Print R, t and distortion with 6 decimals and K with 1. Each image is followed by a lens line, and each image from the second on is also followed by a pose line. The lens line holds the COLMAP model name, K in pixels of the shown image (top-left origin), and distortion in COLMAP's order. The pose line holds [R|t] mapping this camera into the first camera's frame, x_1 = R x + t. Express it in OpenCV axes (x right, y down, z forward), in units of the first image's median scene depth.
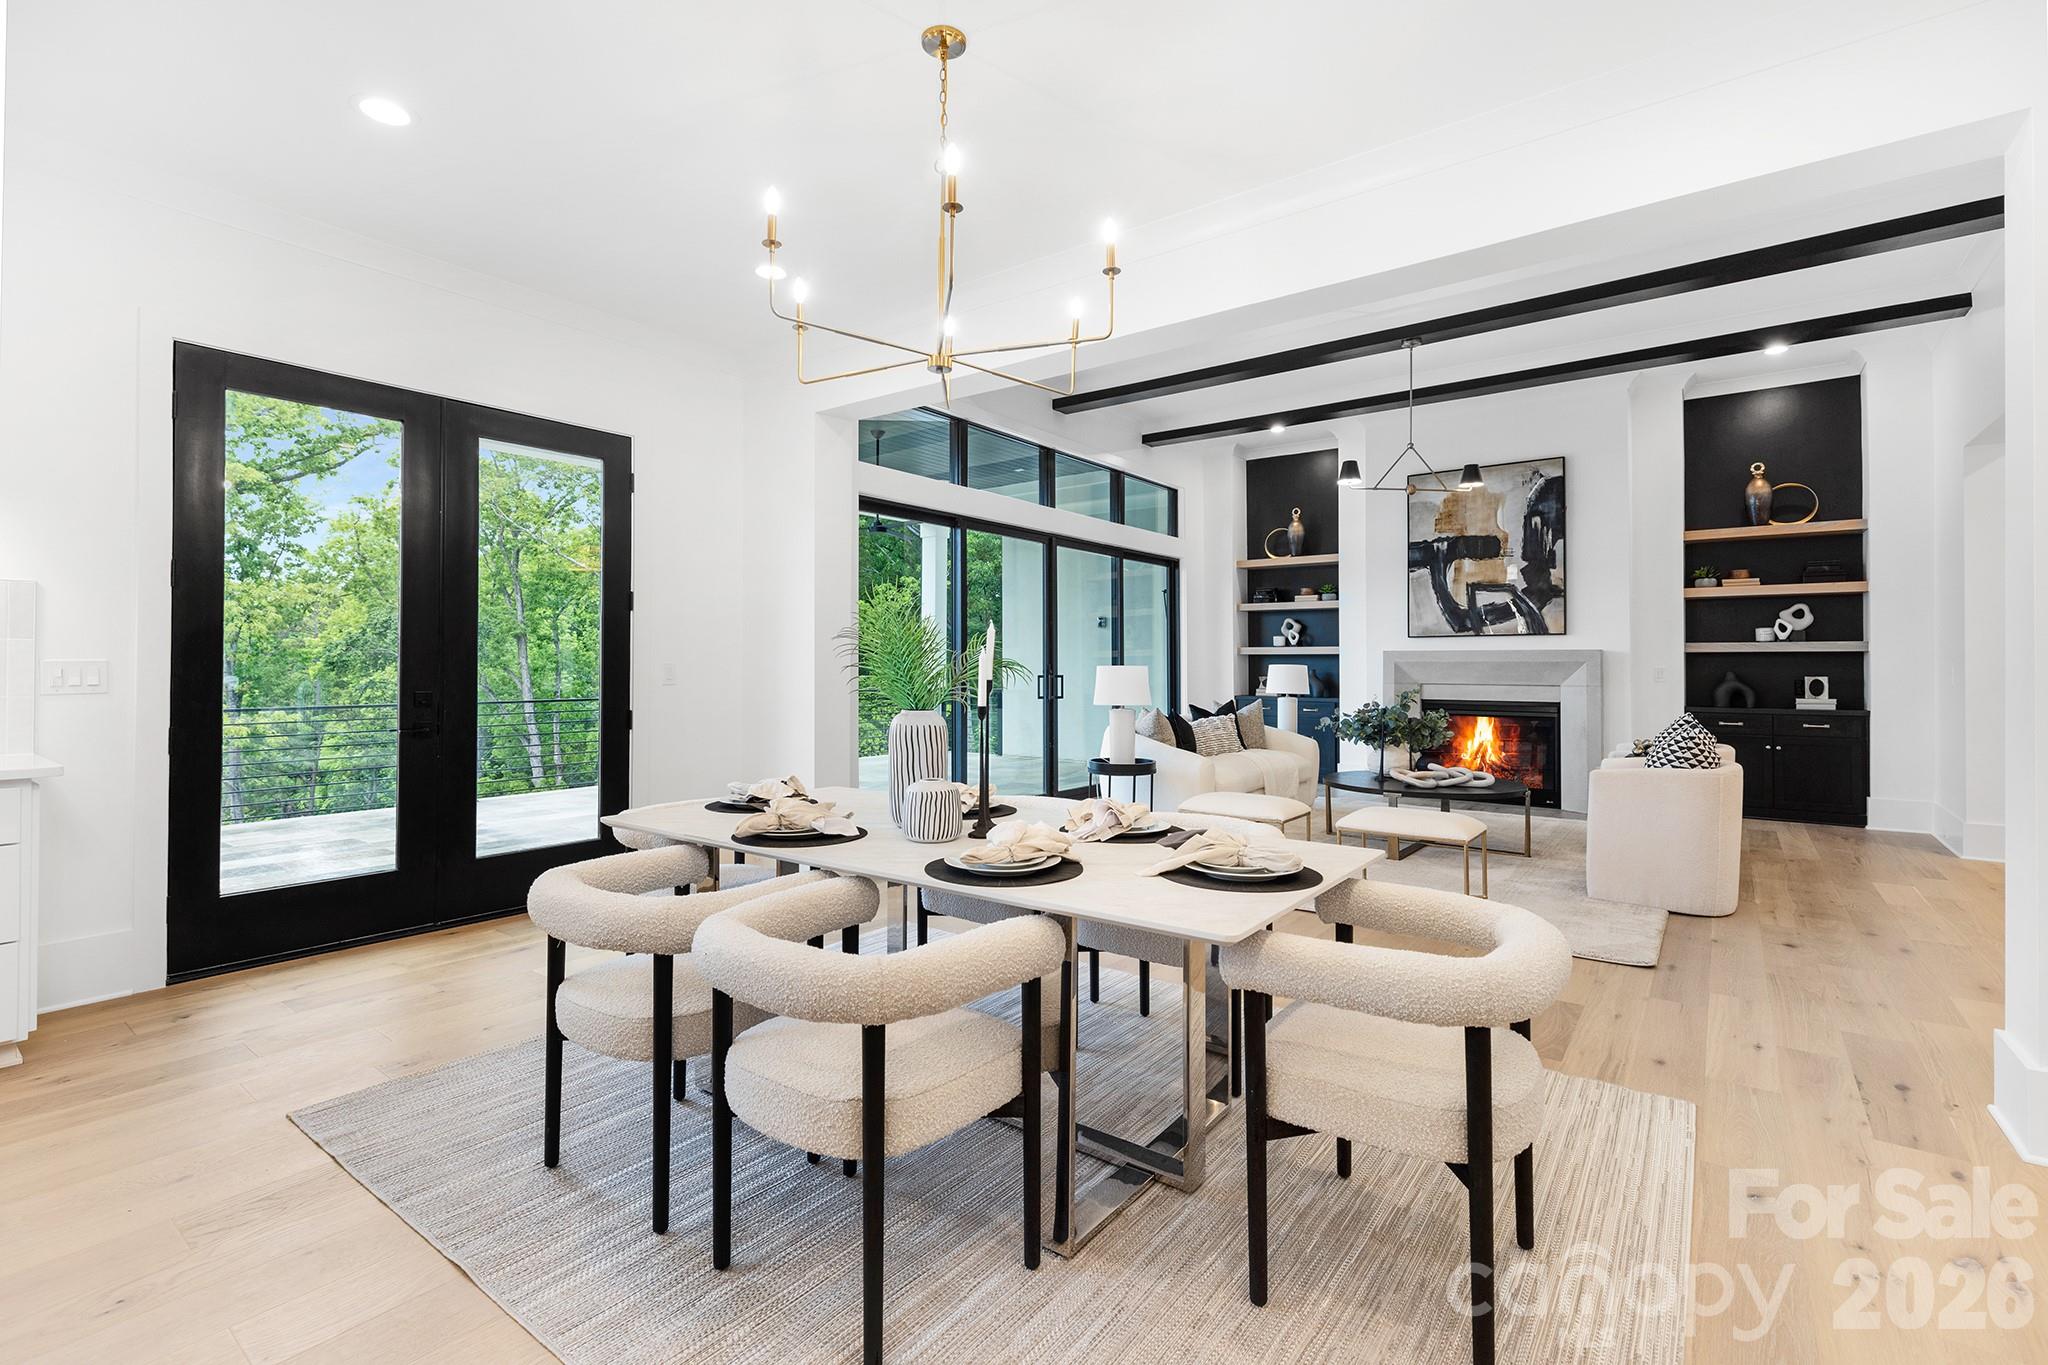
lens RADIAL K [[965.3, 0, 1029.3], [0, 965.3, 668.7], [0, 0, 1]] dist [0.050708, -0.000004]
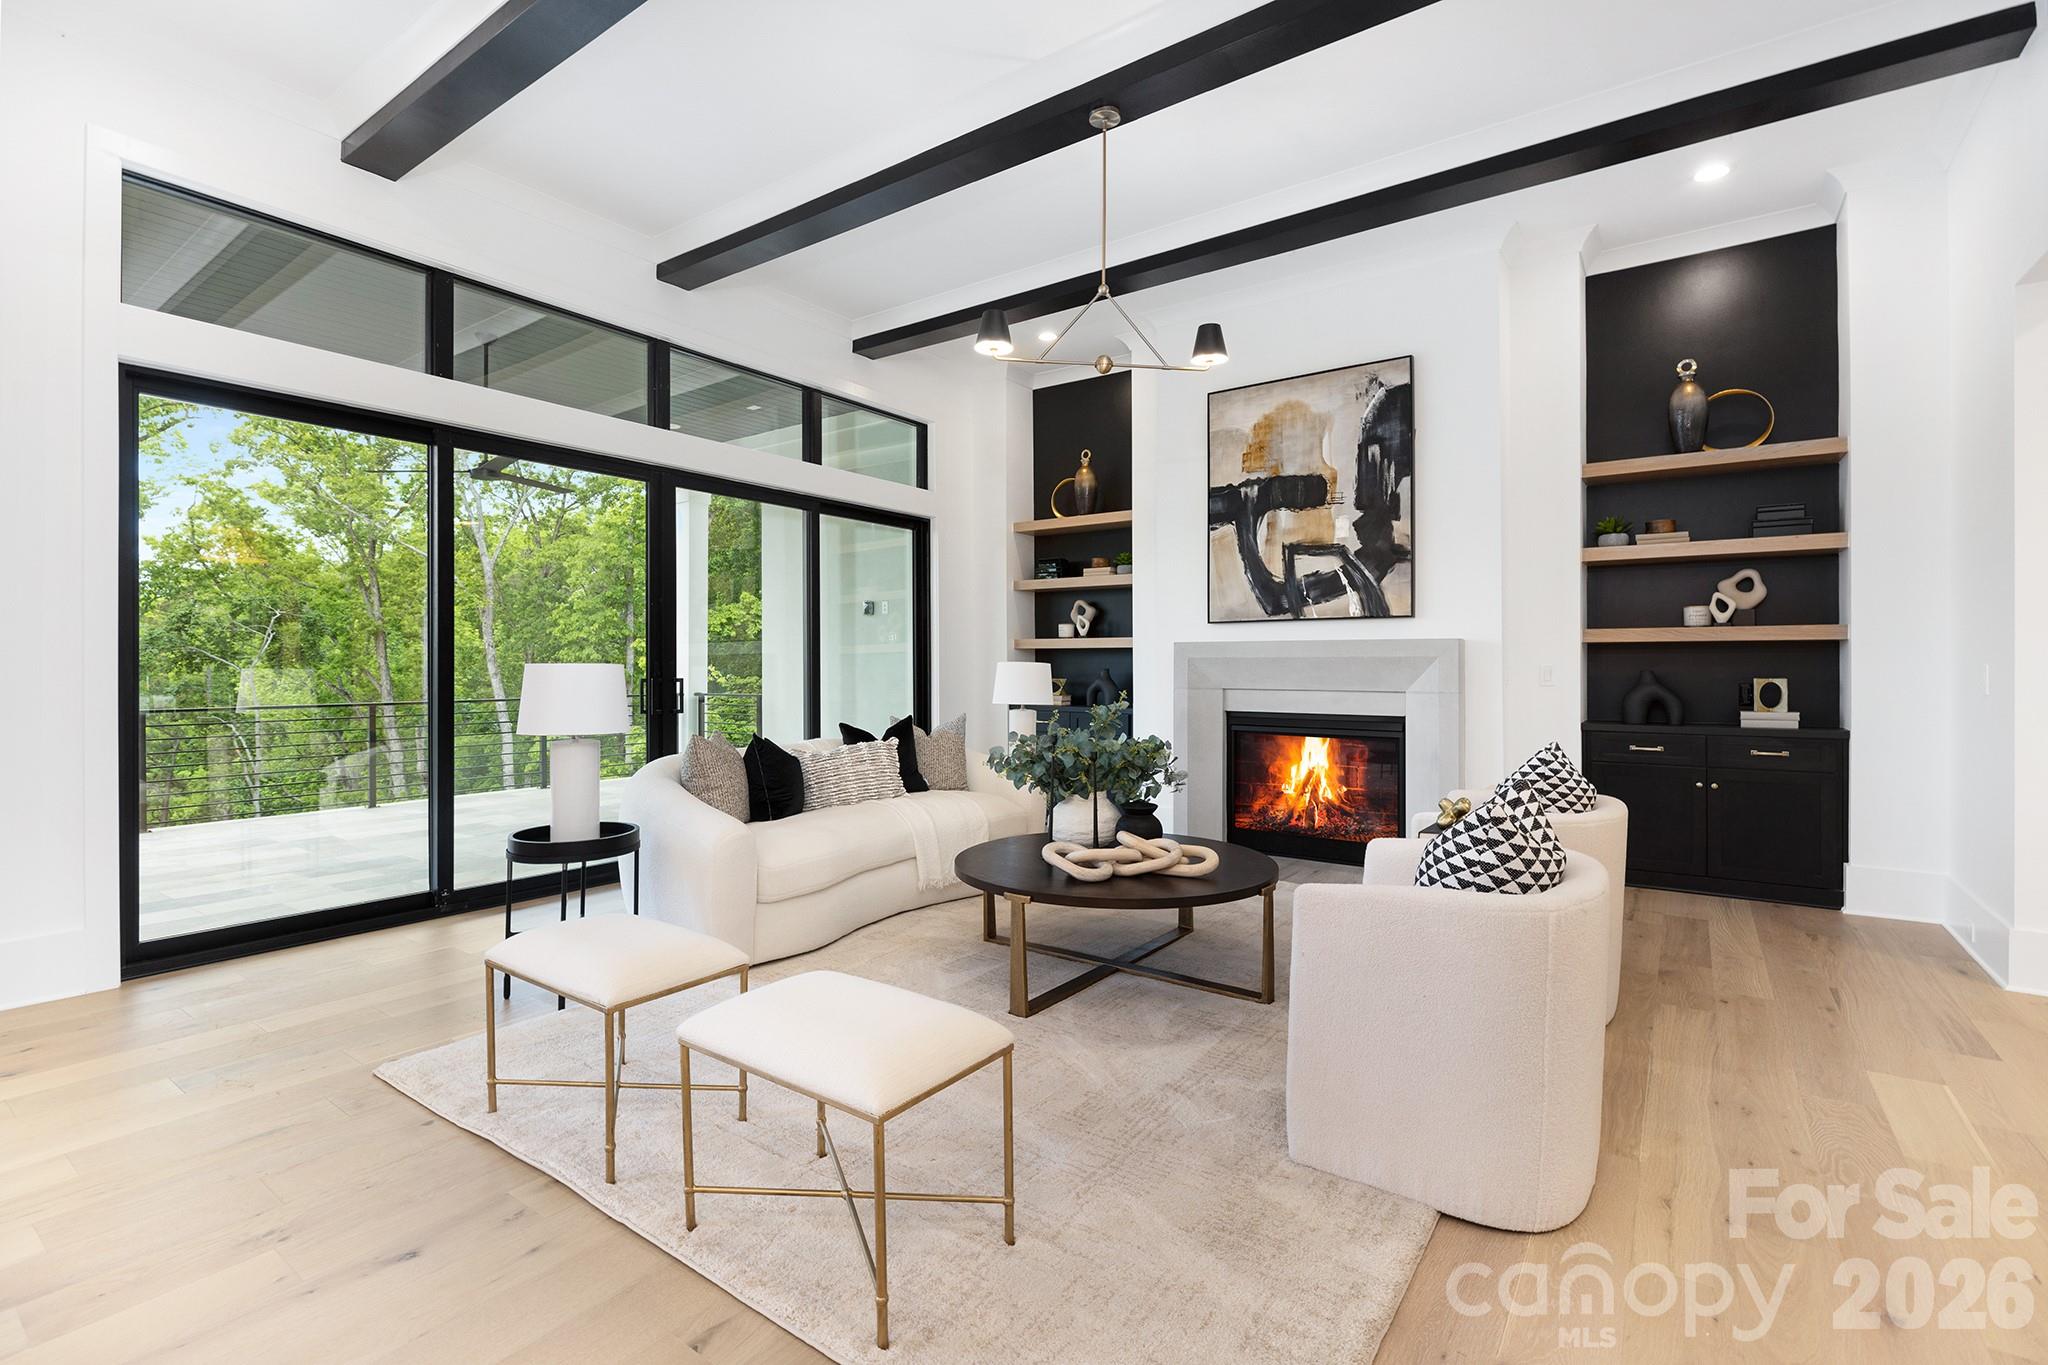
lens RADIAL K [[941.6, 0, 1020.1], [0, 941.6, 675.9], [0, 0, 1]] dist [0.020750, 0.000454]
pose [[0.999996, -0.002023, -0.001876, 0.272190], [0.002040, 0.999955, 0.009294, -0.000599], [0.001857, -0.009297, 0.999955, 0.339370]]
